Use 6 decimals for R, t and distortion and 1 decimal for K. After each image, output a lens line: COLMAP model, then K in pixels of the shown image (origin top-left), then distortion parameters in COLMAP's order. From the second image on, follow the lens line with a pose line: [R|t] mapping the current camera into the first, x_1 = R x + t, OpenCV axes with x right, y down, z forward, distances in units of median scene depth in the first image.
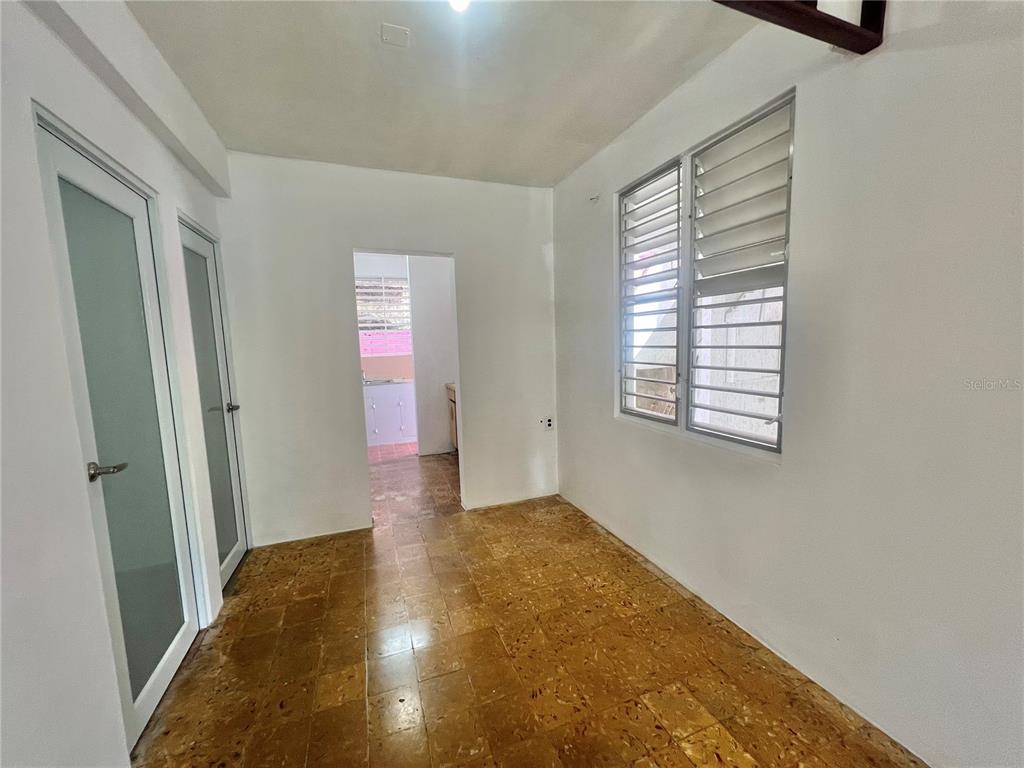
lens RADIAL K [[408.8, 0, 512.0], [0, 408.8, 384.0], [0, 0, 1]] dist [-0.000980, -0.000057]
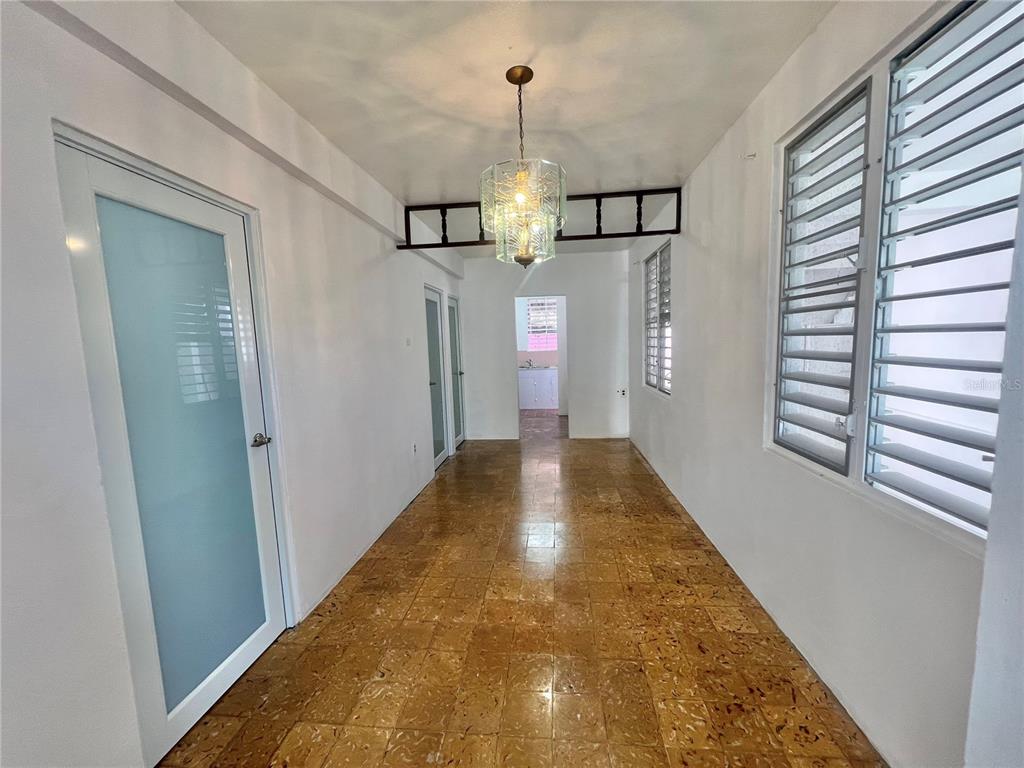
lens RADIAL K [[408.8, 0, 512.0], [0, 408.8, 384.0], [0, 0, 1]] dist [-0.000980, -0.000057]
pose [[0.897362, 0.046889, -0.438798, 0.529589], [-0.039862, 0.998887, 0.025221, 0.048449], [0.439492, -0.005141, 0.898232, -0.856768]]
